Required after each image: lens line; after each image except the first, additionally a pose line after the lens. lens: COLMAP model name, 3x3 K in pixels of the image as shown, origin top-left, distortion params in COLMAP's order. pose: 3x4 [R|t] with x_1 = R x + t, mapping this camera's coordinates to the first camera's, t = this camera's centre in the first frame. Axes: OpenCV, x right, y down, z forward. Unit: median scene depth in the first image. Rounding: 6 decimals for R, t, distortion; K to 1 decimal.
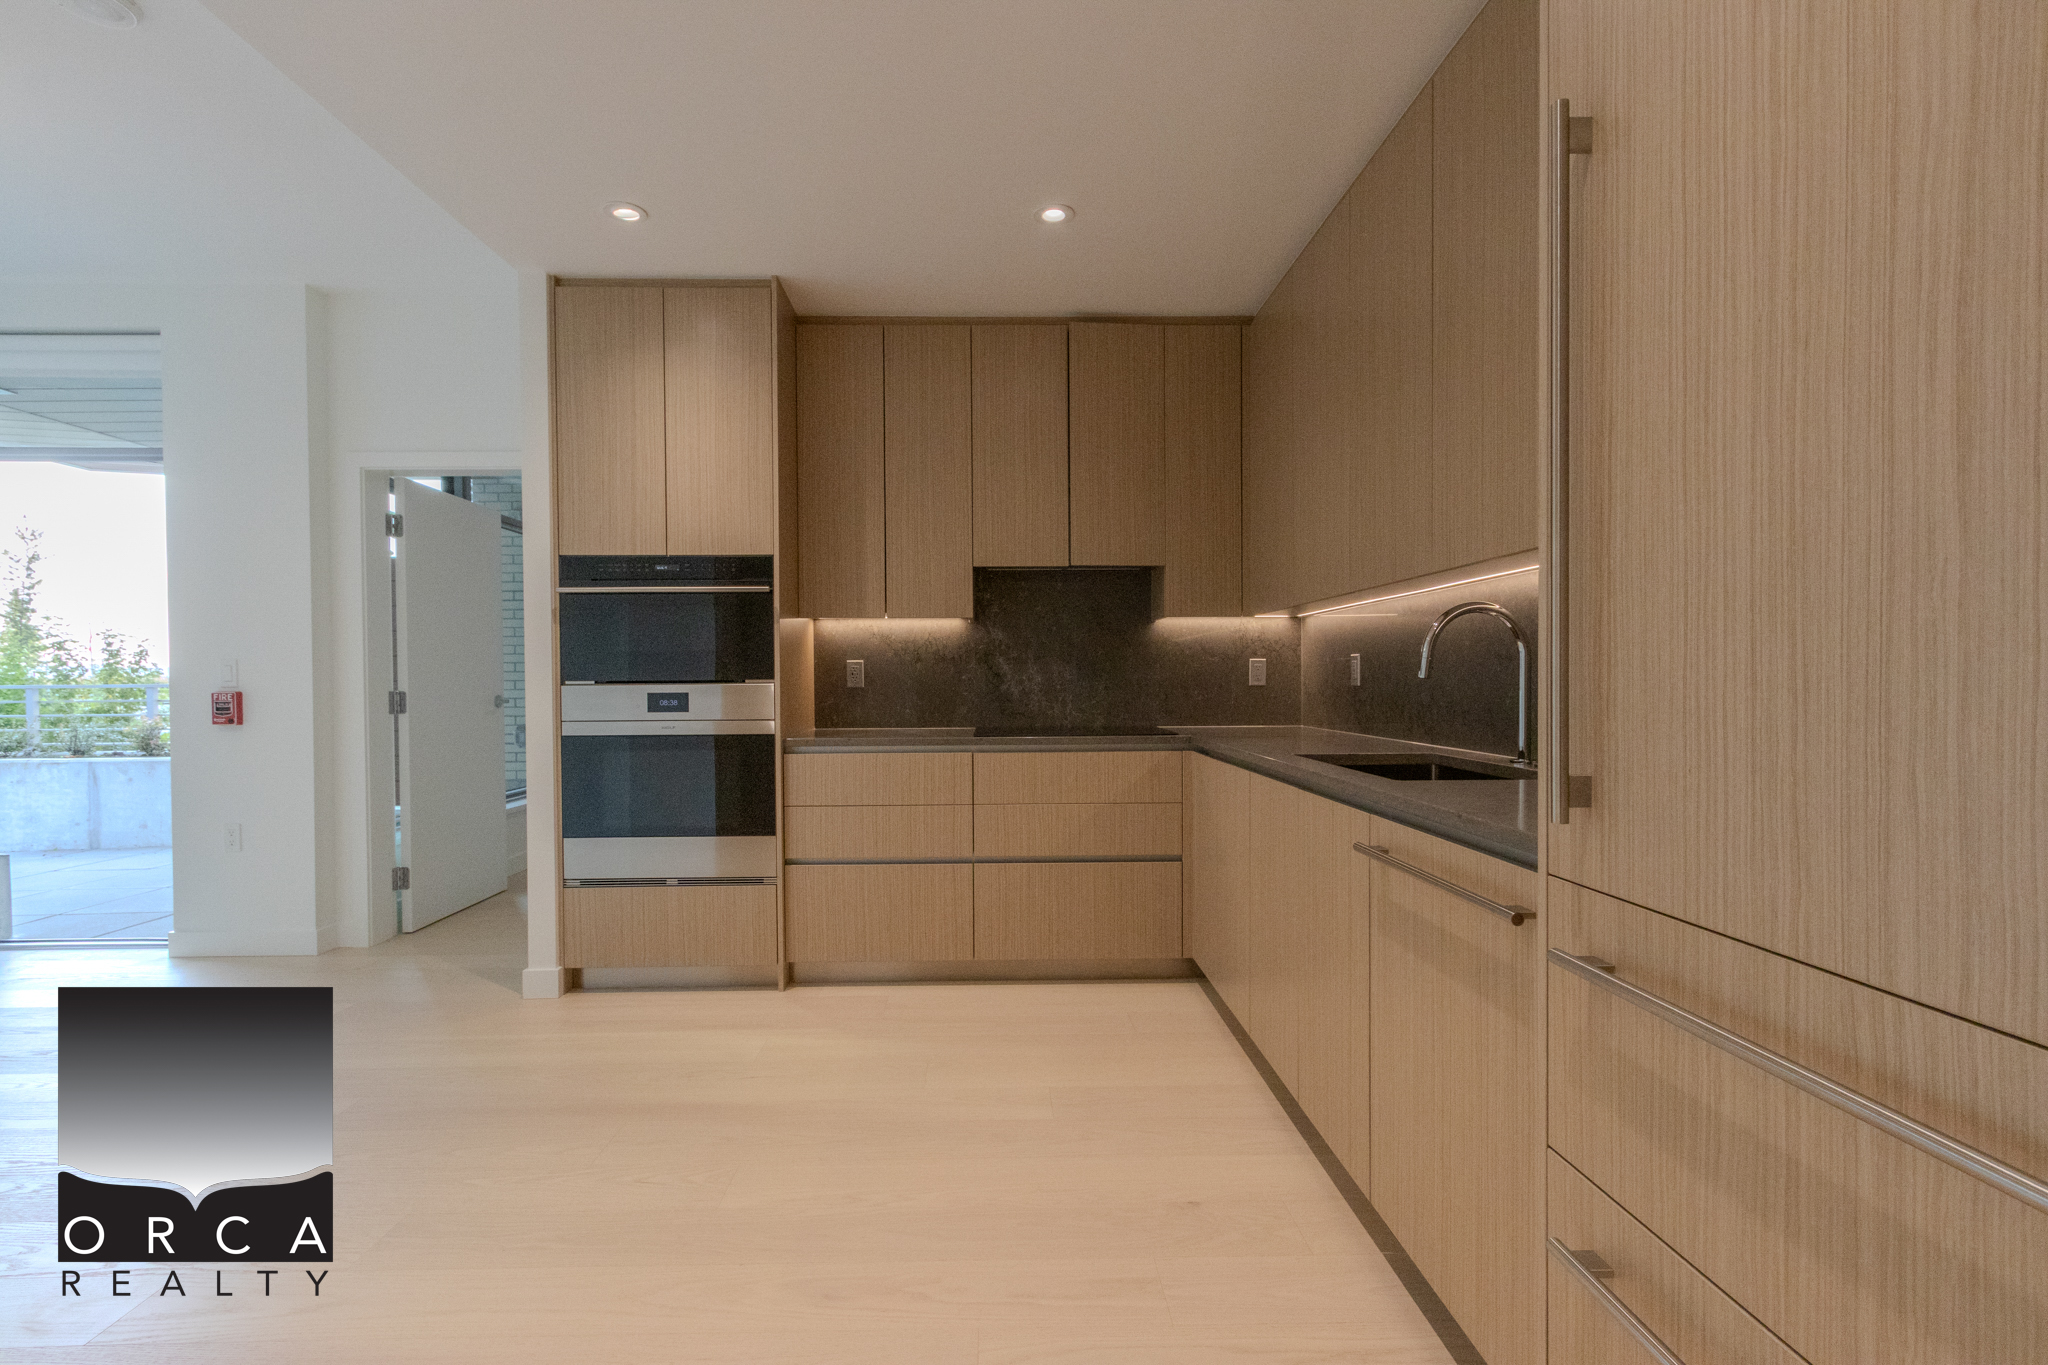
lens RADIAL K [[933.9, 0, 1003.9], [0, 933.9, 693.6], [0, 0, 1]] dist [0.006483, -0.001057]
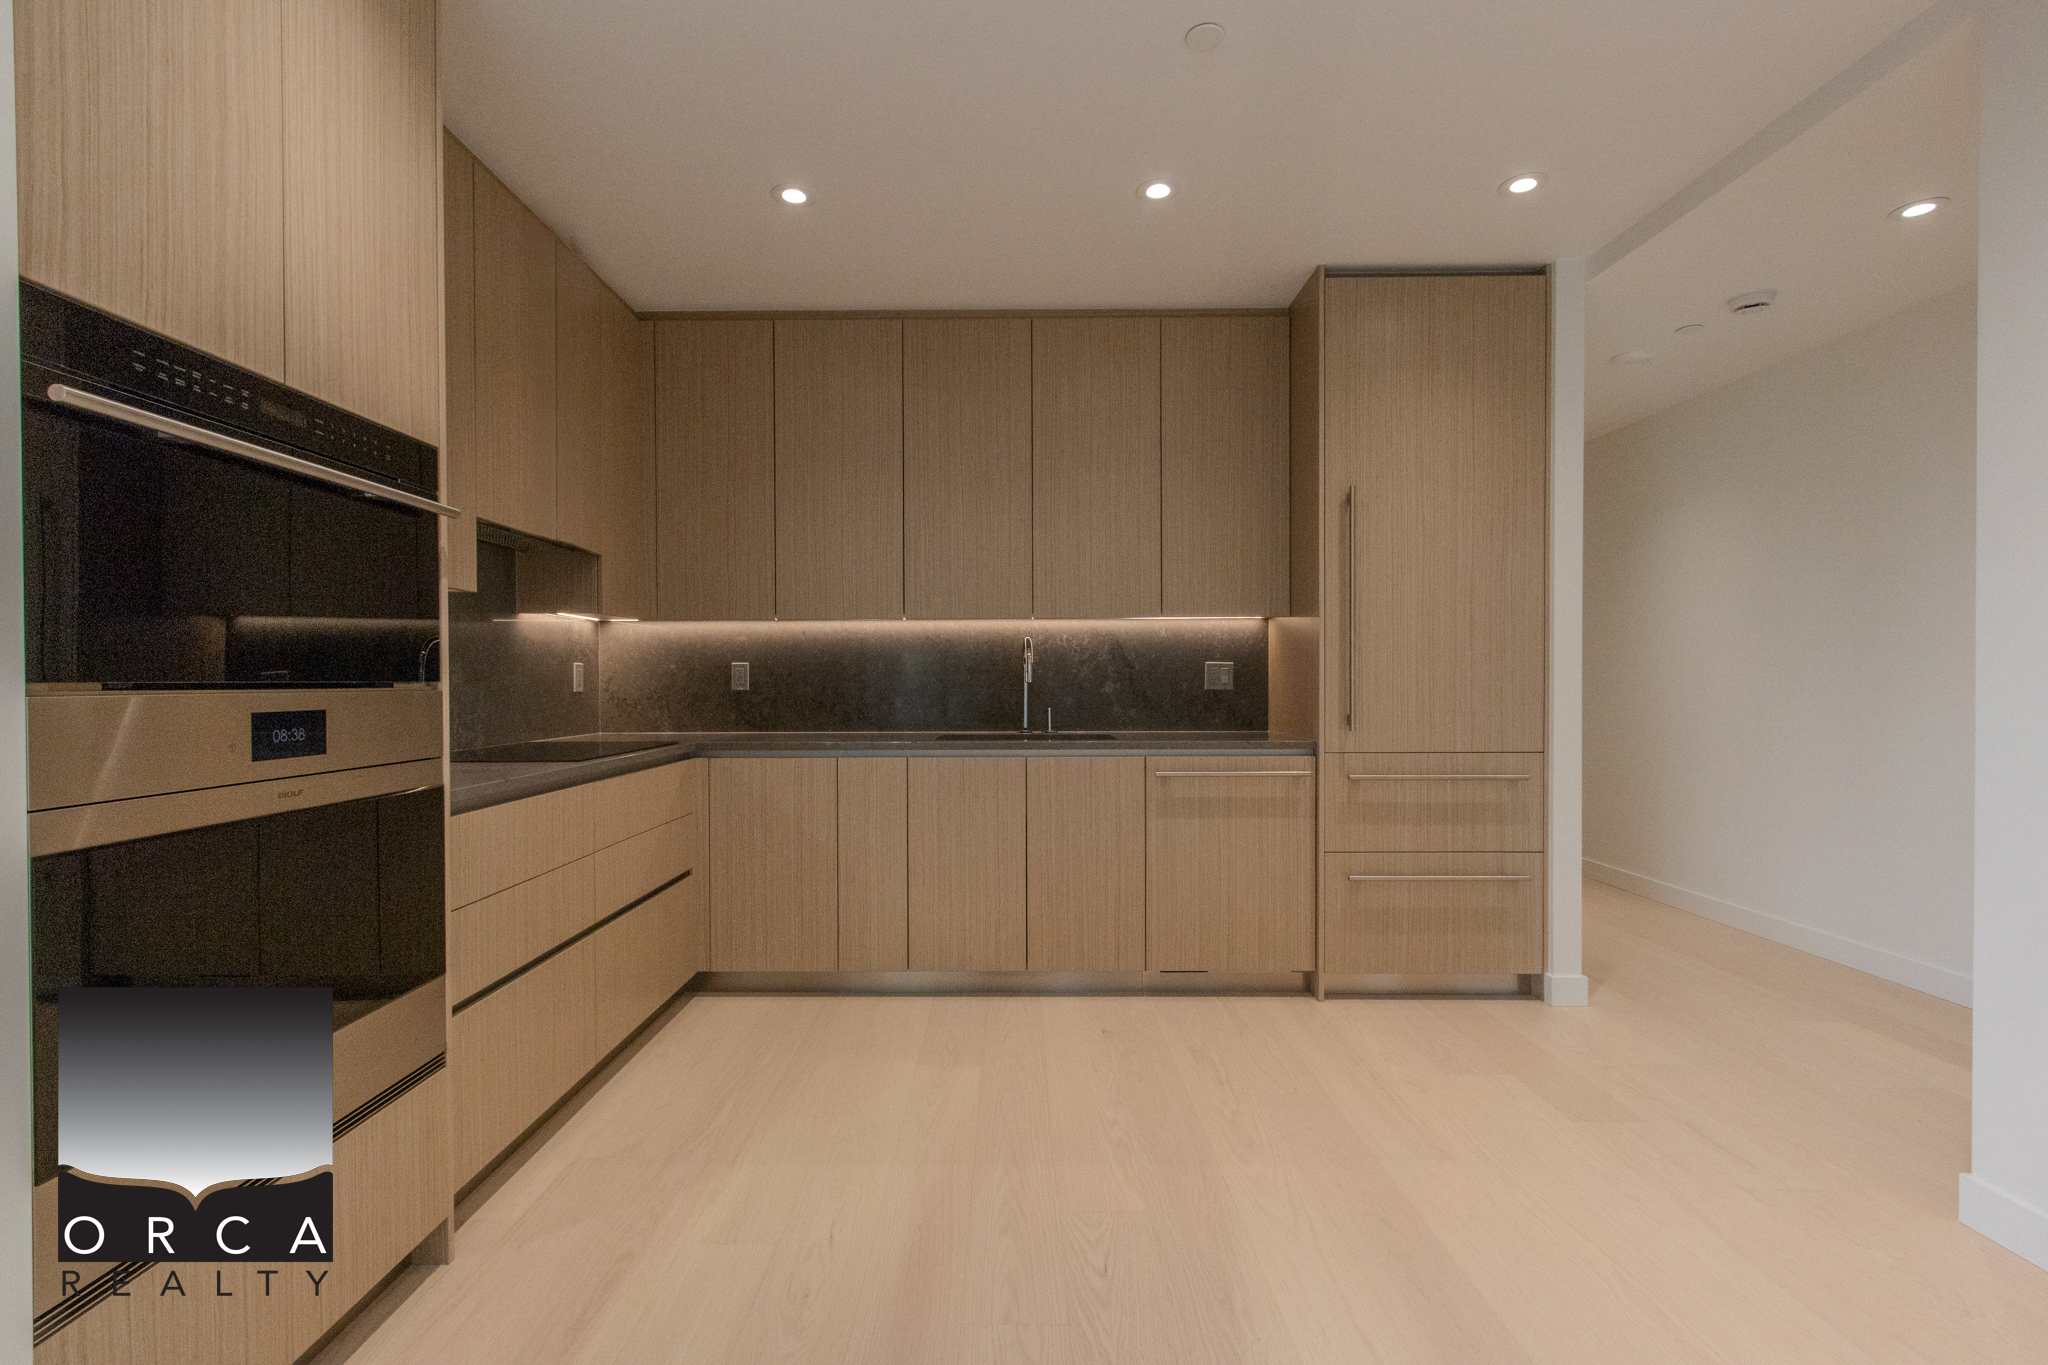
lens RADIAL K [[933.9, 0, 1003.9], [0, 933.9, 693.6], [0, 0, 1]] dist [0.006483, -0.001057]
pose [[0.023905, -0.006061, 0.999696, -0.761323], [0.019846, 0.999787, 0.005587, -0.004764], [-0.999517, 0.019707, 0.024020, 0.655096]]
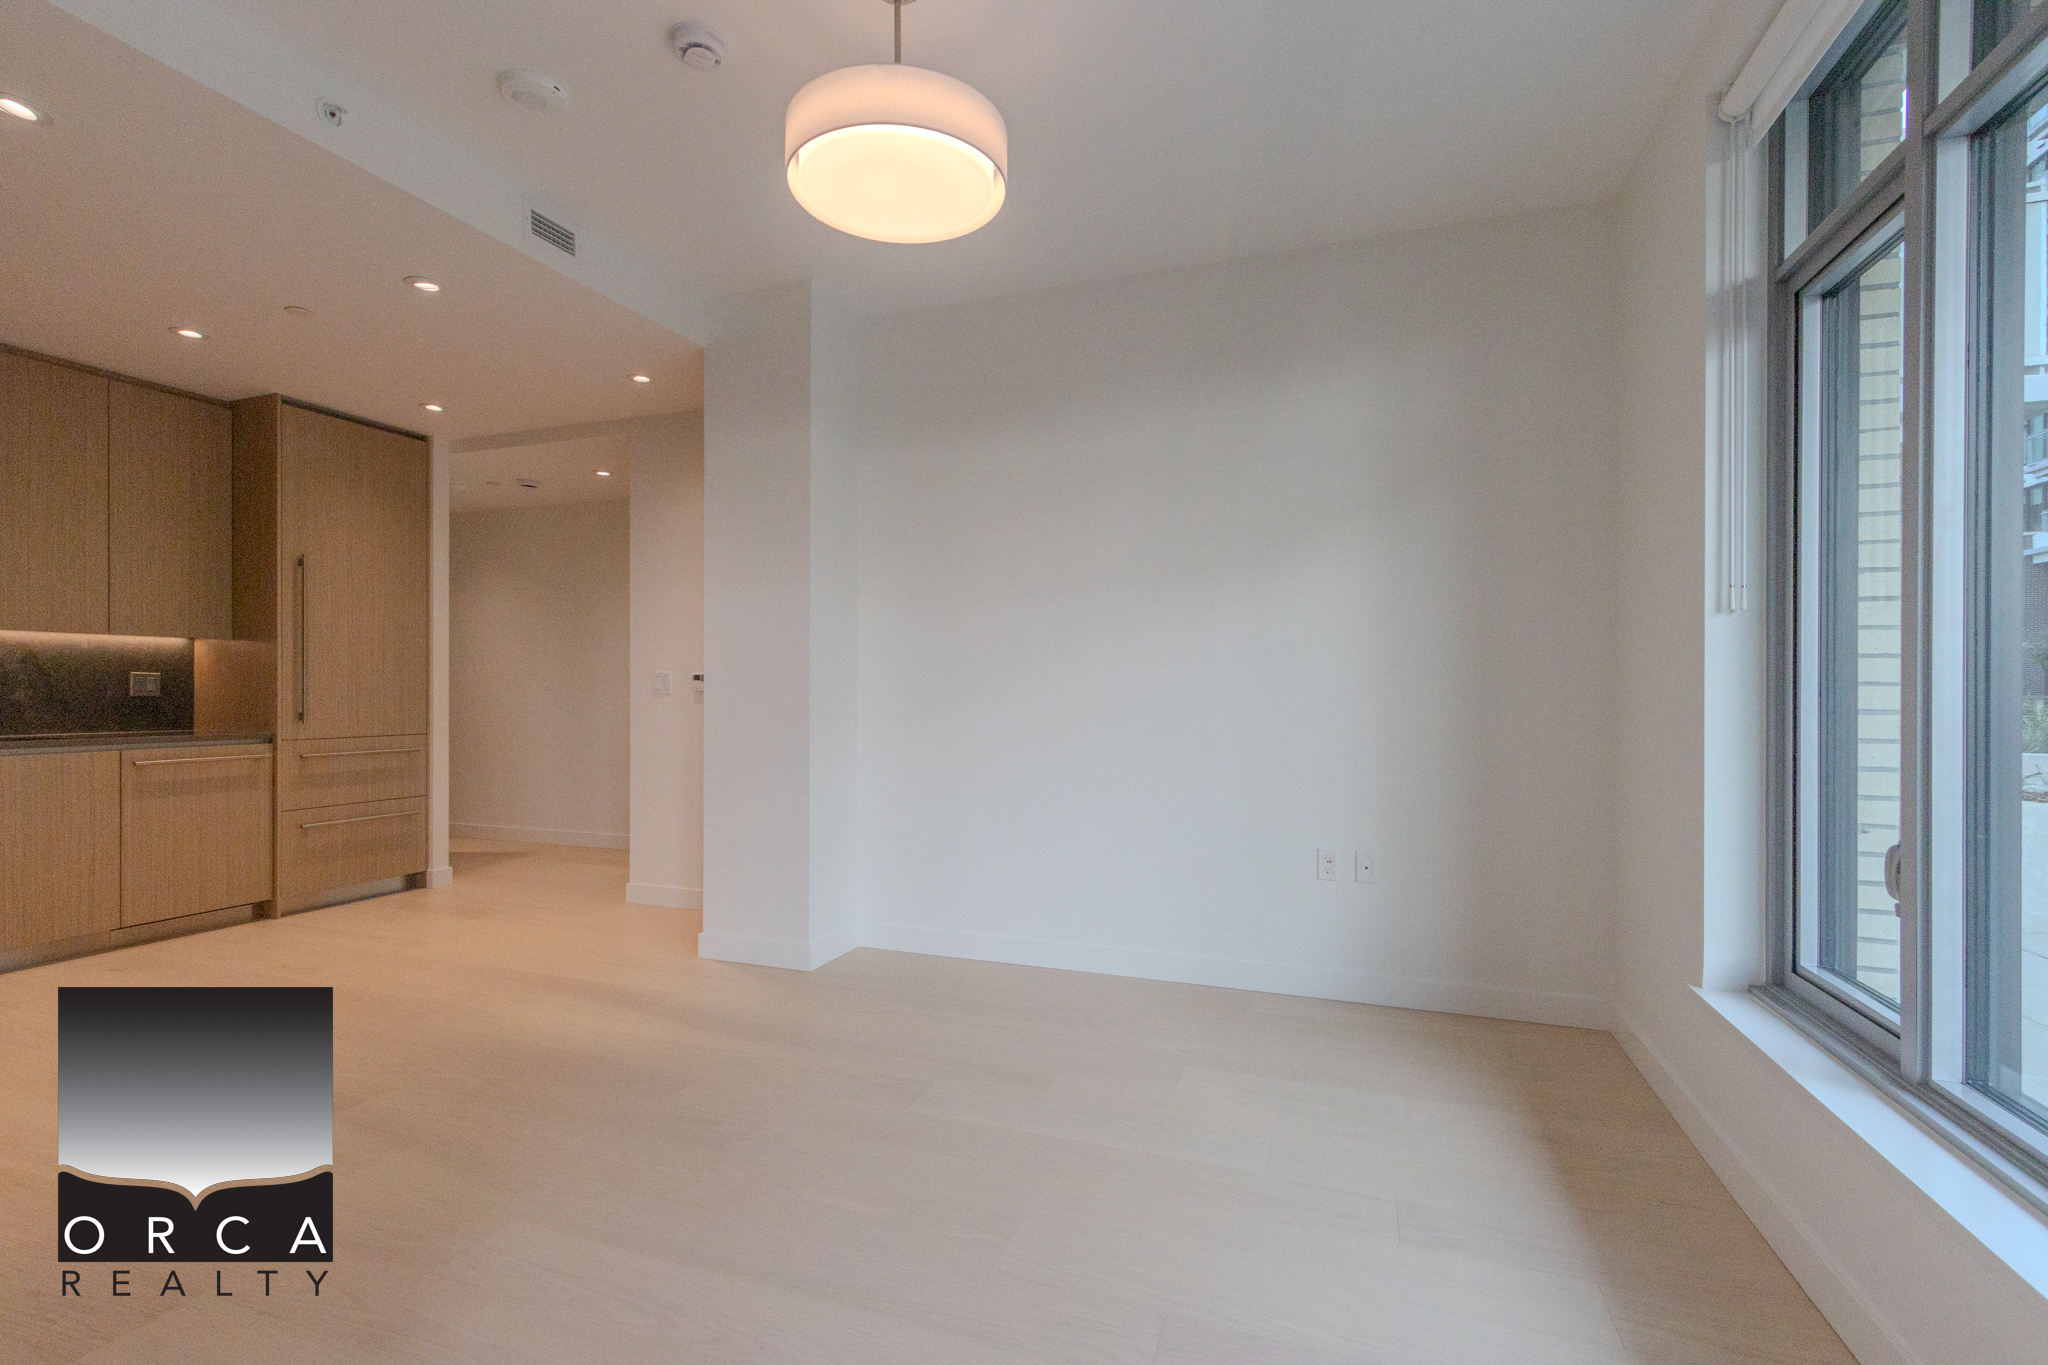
lens RADIAL K [[933.9, 0, 1003.9], [0, 933.9, 693.6], [0, 0, 1]] dist [0.006483, -0.001057]
pose [[-0.929706, 0.003736, 0.368284, -1.259200], [0.009737, 0.999848, 0.014439, -0.008845], [-0.368174, 0.017010, -0.929601, 1.220862]]
